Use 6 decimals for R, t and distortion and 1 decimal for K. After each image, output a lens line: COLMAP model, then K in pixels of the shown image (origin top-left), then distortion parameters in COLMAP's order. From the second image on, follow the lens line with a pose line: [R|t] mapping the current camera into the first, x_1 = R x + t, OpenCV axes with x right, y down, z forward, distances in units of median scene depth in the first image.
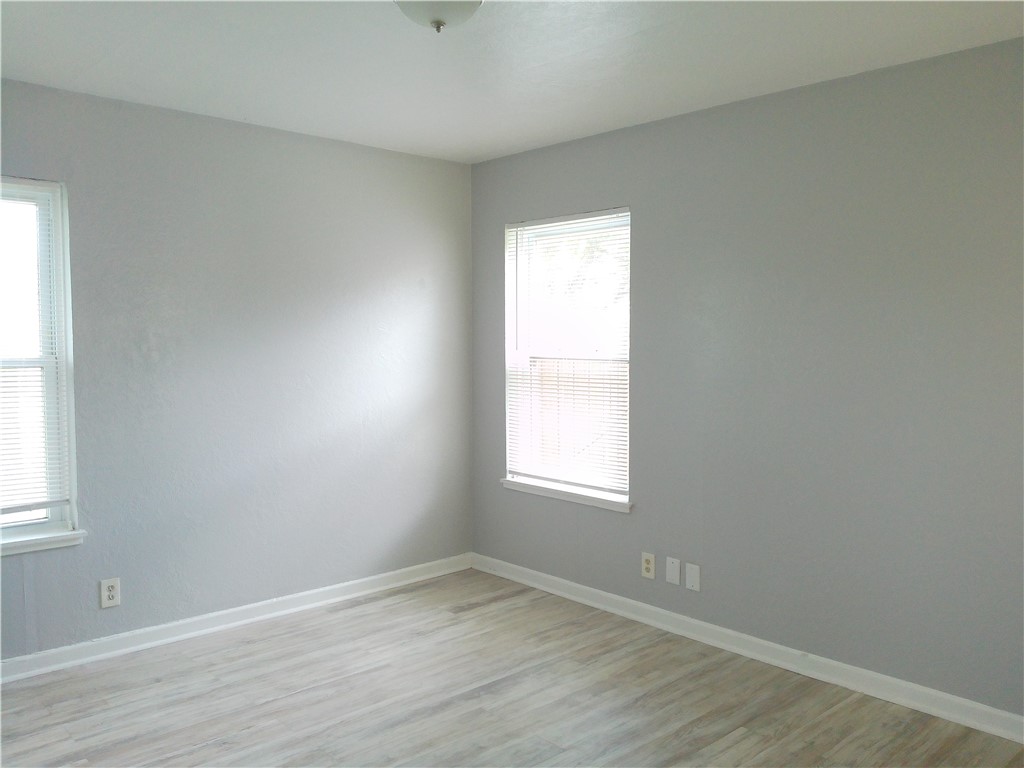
lens RADIAL K [[825.0, 0, 511.5], [0, 825.0, 377.1], [0, 0, 1]] dist [0.039530, -0.066014]
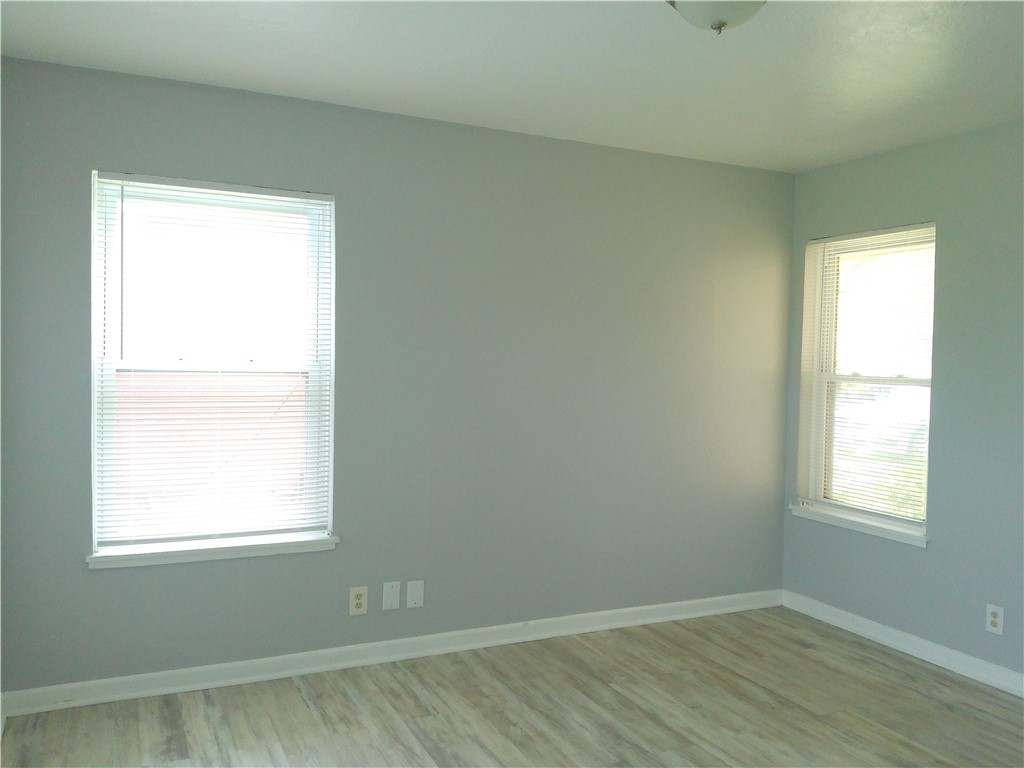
lens RADIAL K [[825.0, 0, 515.5], [0, 825.0, 388.9], [0, 0, 1]] dist [0.039530, -0.066014]
pose [[0.308332, -0.035088, 0.950631, -0.659625], [0.031605, 0.999146, 0.026628, -0.021484], [-0.950754, 0.021834, 0.309177, 0.583308]]
